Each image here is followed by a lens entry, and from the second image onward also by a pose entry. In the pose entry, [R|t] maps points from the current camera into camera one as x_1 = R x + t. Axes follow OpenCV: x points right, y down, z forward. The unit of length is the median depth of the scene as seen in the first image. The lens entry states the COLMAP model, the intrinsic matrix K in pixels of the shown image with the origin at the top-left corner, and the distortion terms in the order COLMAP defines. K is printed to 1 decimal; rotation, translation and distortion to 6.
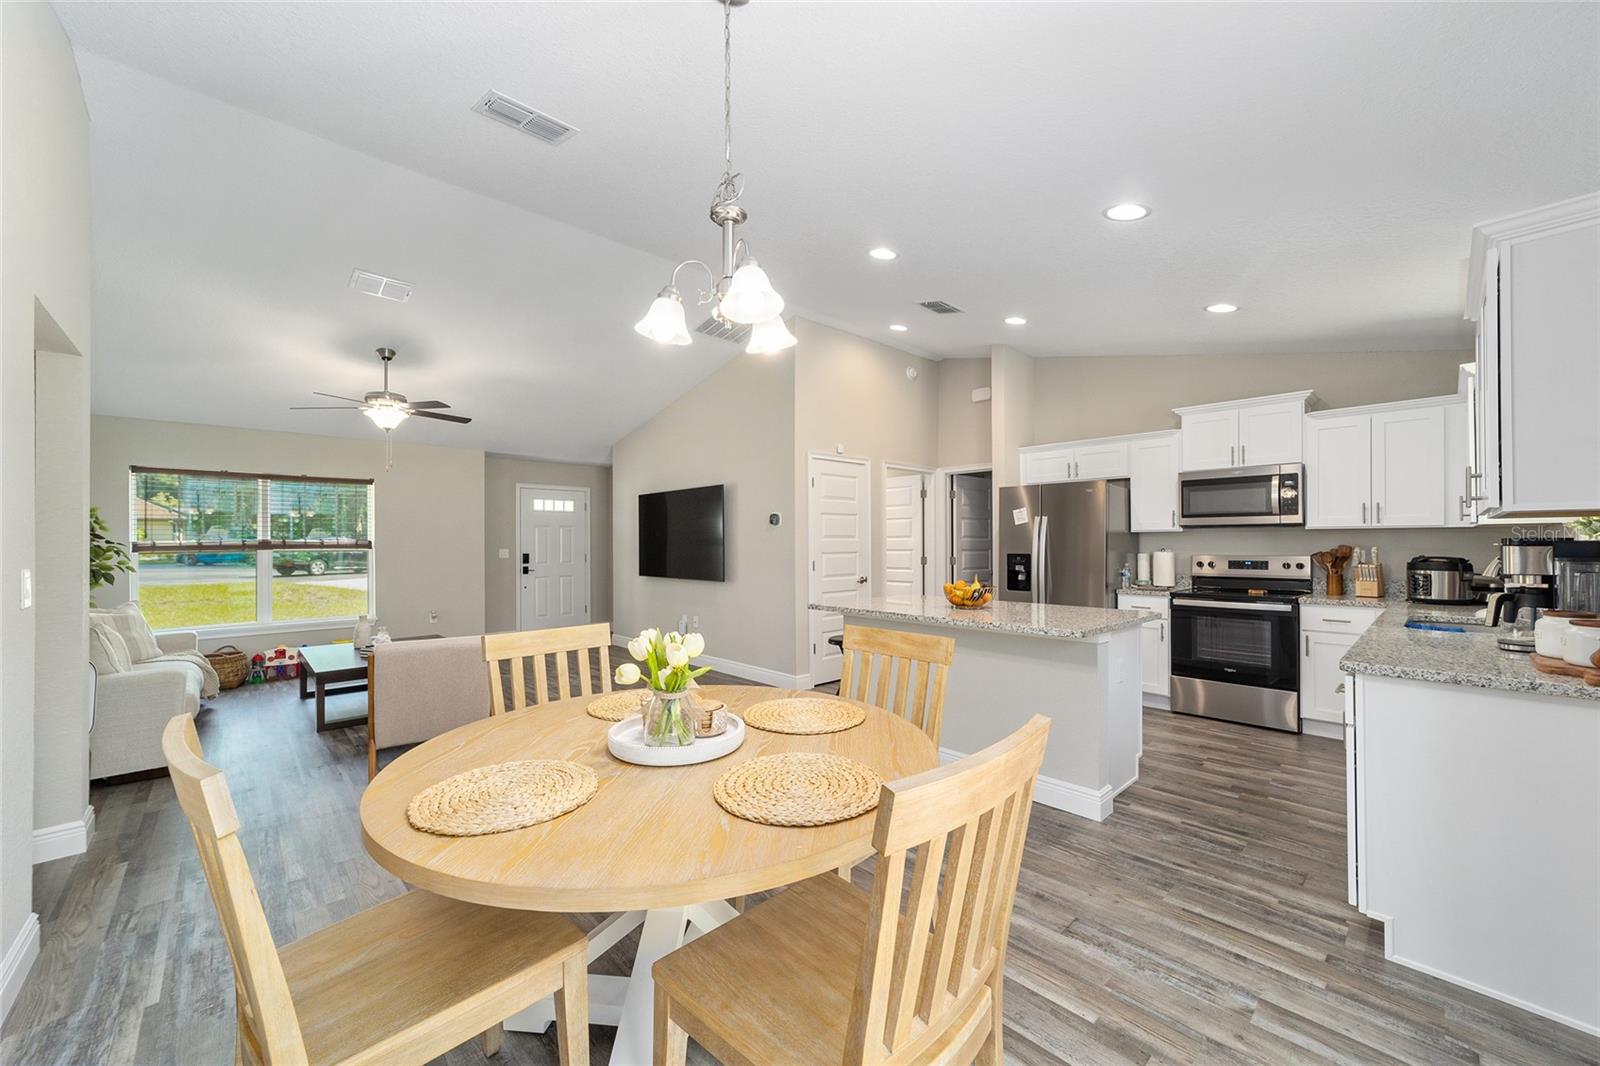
lens RADIAL K [[614.2, 0, 802.9], [0, 614.2, 540.2], [0, 0, 1]] dist [-0.013443, 0.009114]
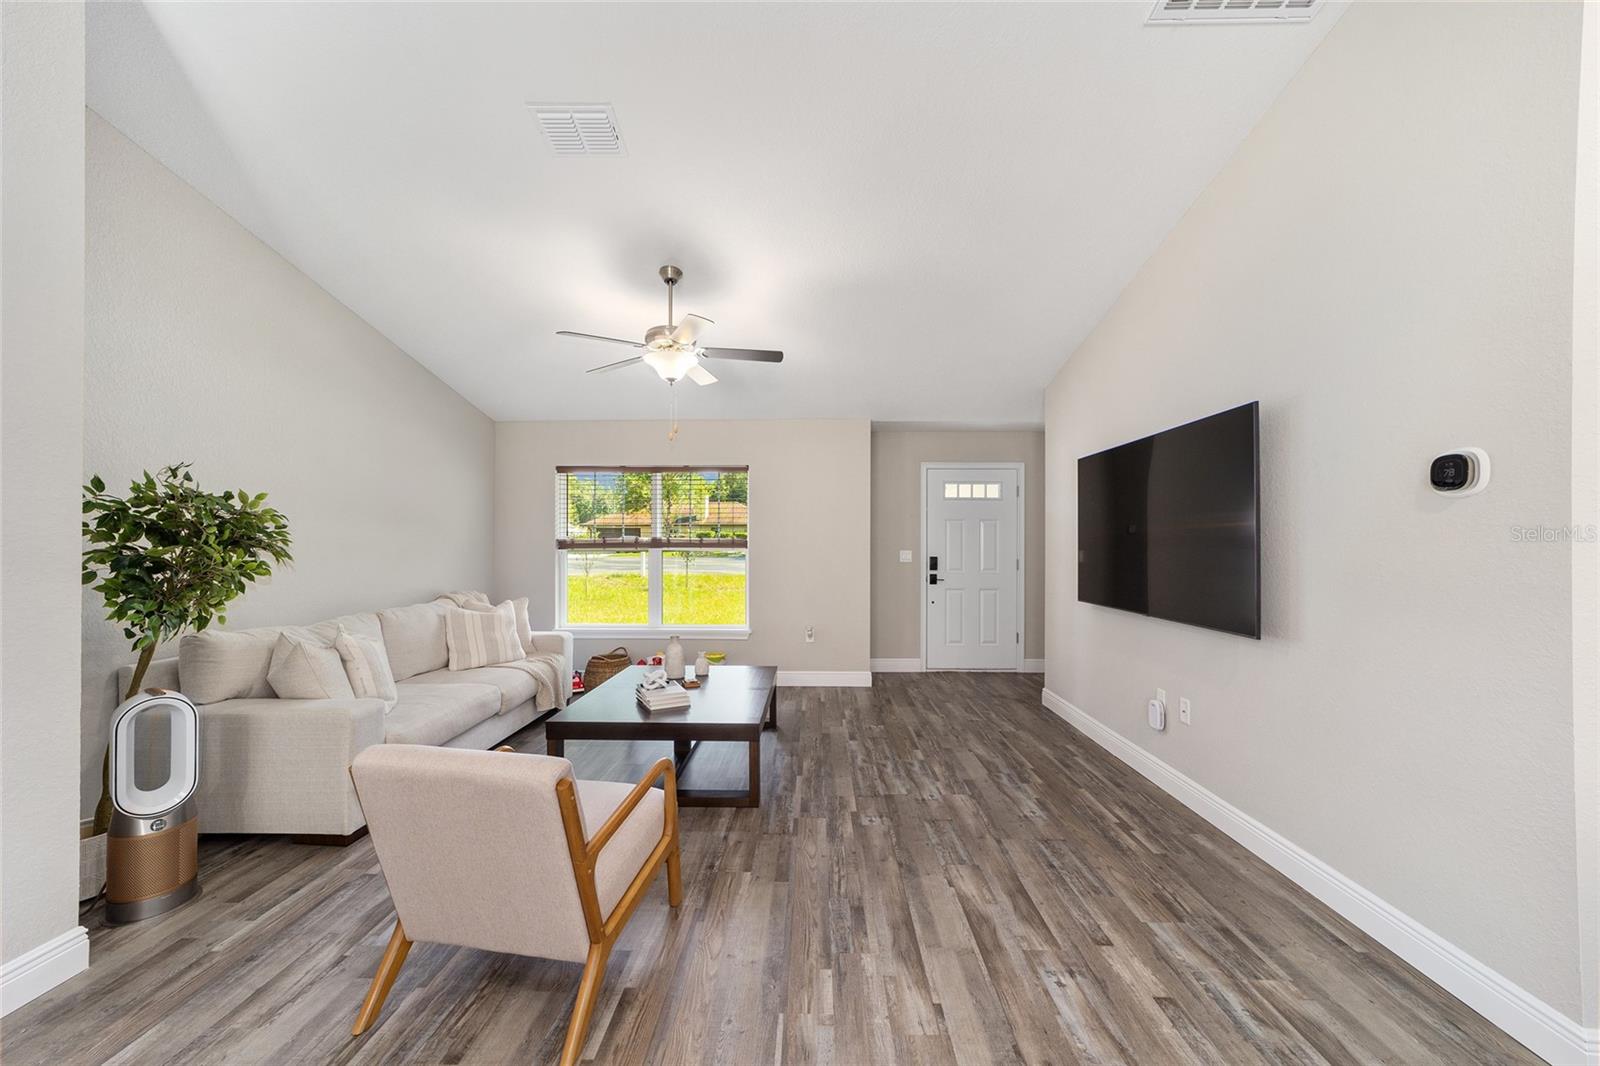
lens RADIAL K [[614.2, 0, 802.9], [0, 614.2, 540.2], [0, 0, 1]] dist [-0.013443, 0.009114]
pose [[0.711420, 0.002324, -0.702763, -0.058779], [-0.003071, 0.999995, 0.000198, 0.002729], [0.702760, 0.002017, 0.711424, 0.502976]]
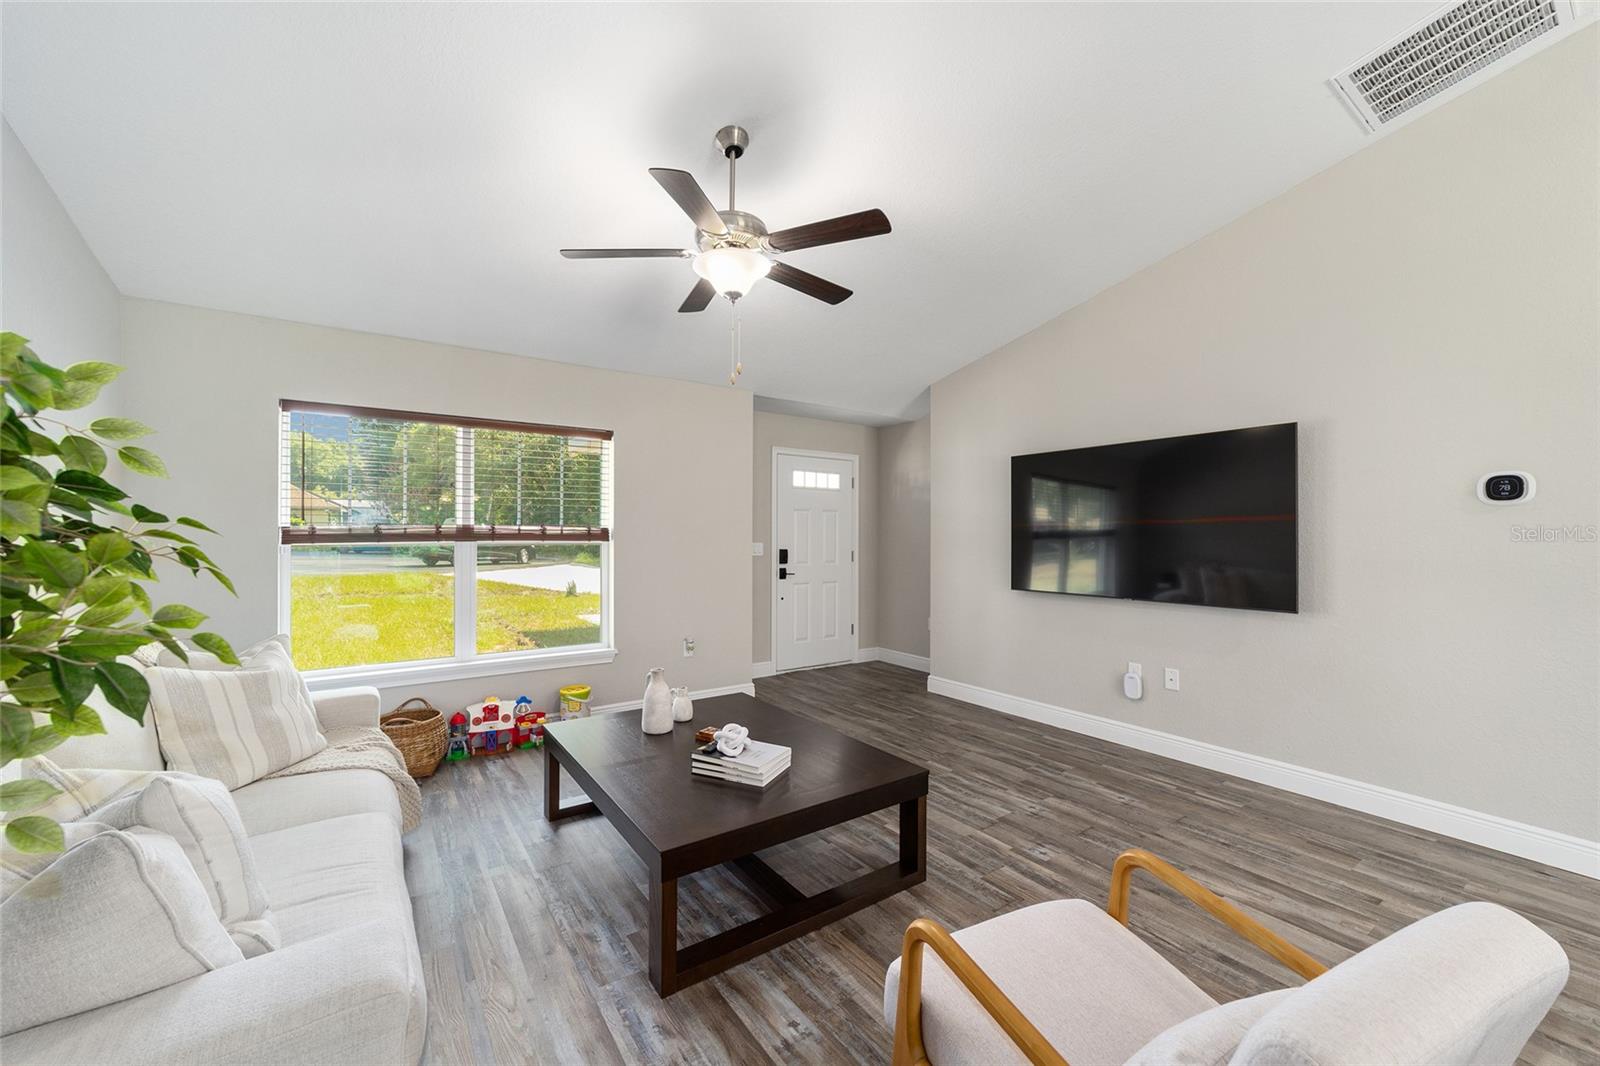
lens RADIAL K [[623.0, 0, 800.0], [0, 623.0, 533.0], [0, 0, 1]] dist [-0.015211, 0.009611]
pose [[0.988993, 0.008633, -0.147711, -0.463600], [-0.008702, 0.999962, 0.000181, 0.004430], [0.147707, 0.001107, 0.989031, 0.436939]]
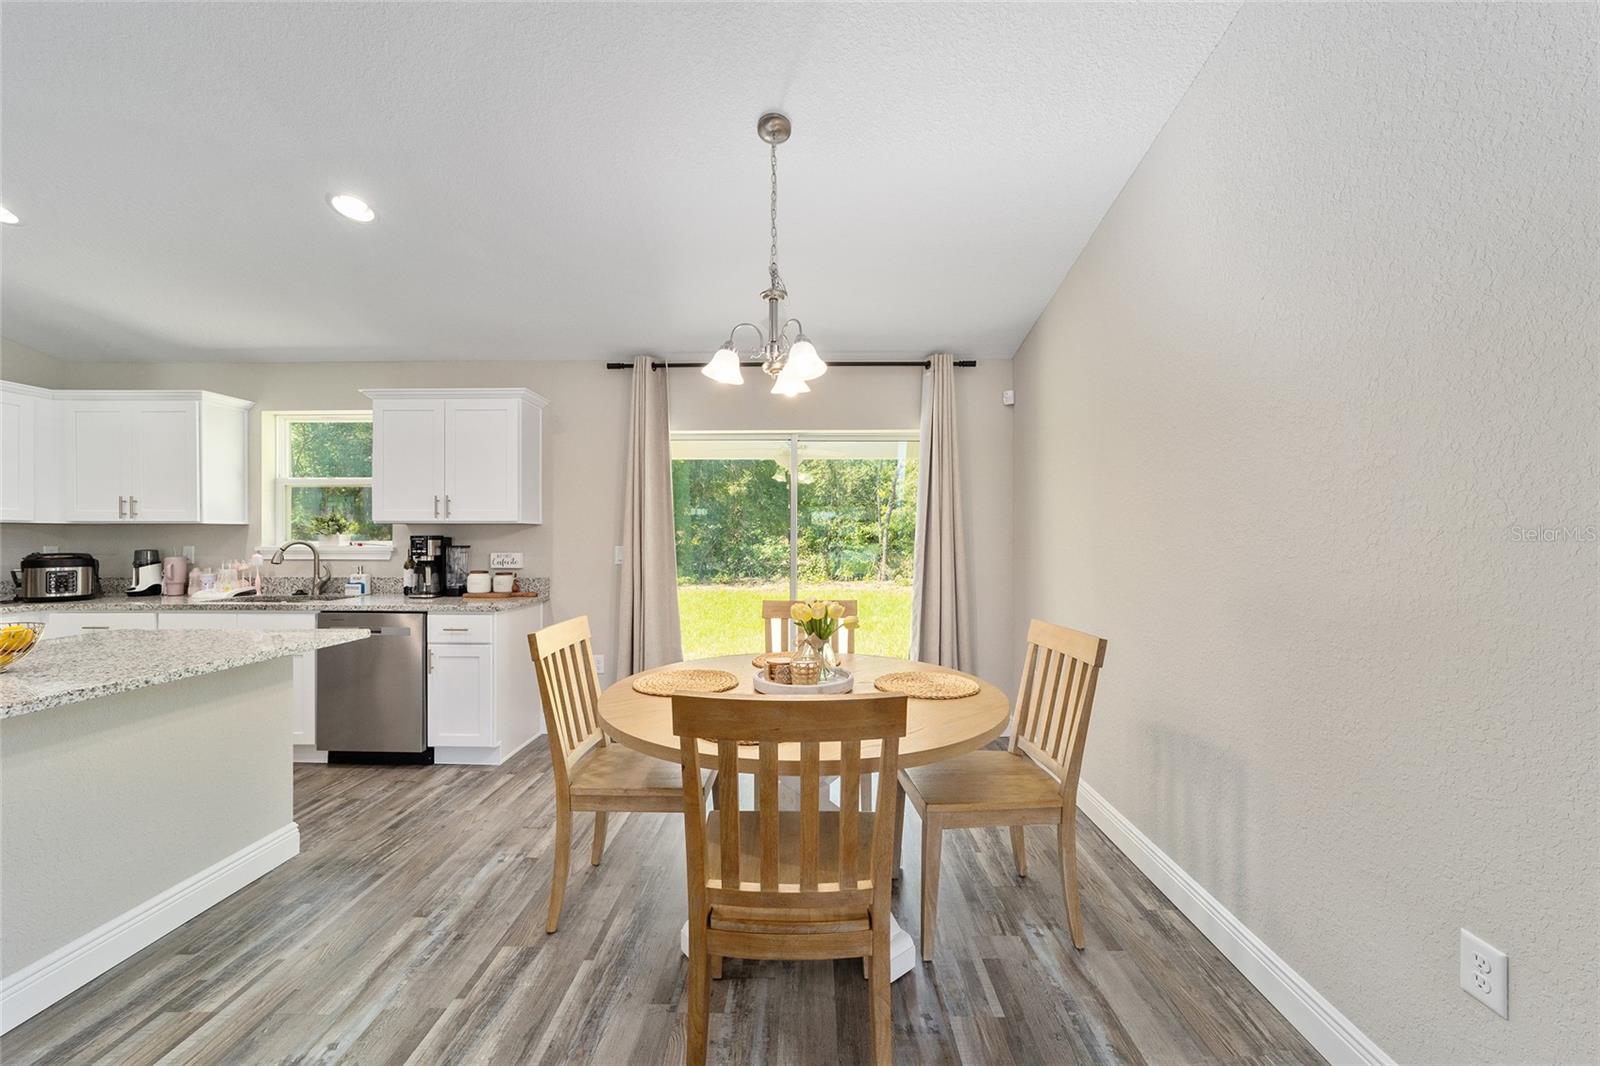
lens RADIAL K [[614.2, 0, 802.9], [0, 614.2, 540.2], [0, 0, 1]] dist [-0.013443, 0.009114]
pose [[-0.714605, 0.001678, 0.699527, -0.311785], [0.001464, 0.999999, -0.000902, 0.005591], [-0.699527, 0.000380, -0.714606, 0.538654]]
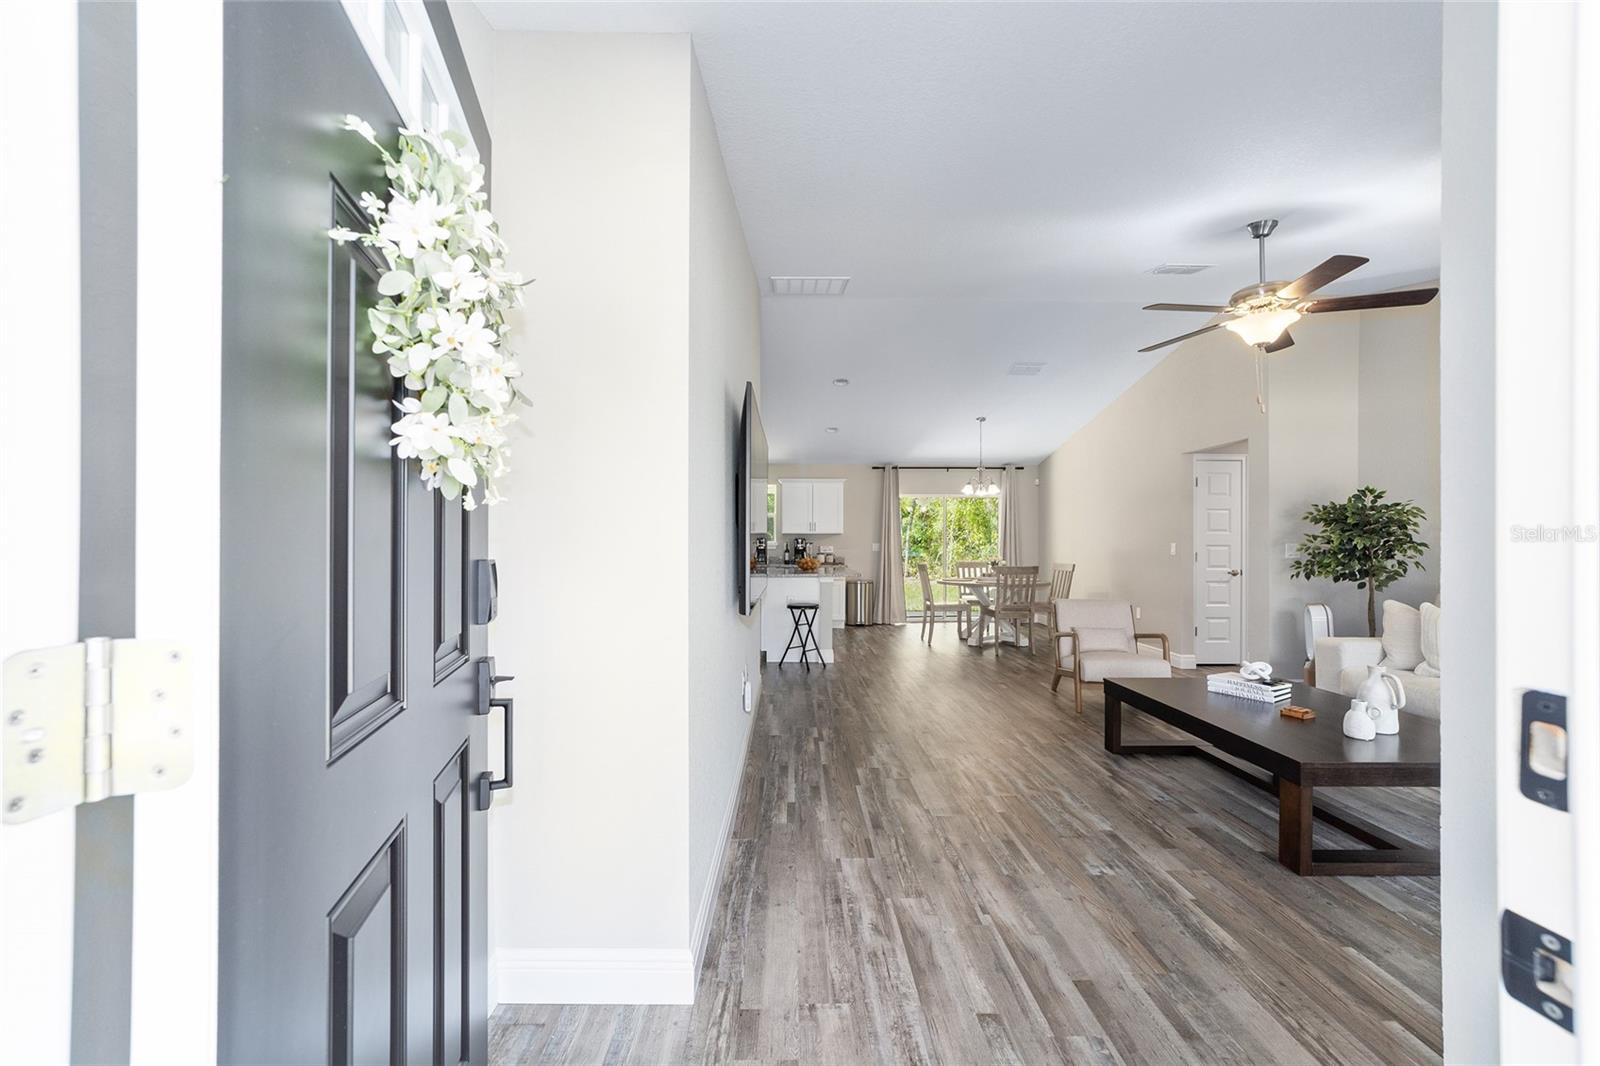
lens RADIAL K [[614.2, 0, 802.9], [0, 614.2, 540.2], [0, 0, 1]] dist [-0.013443, 0.009114]
pose [[-0.738128, 0.009517, 0.674593, -0.632541], [0.001239, 0.999918, -0.012751, 0.023884], [-0.674659, -0.008576, -0.738080, 1.495626]]
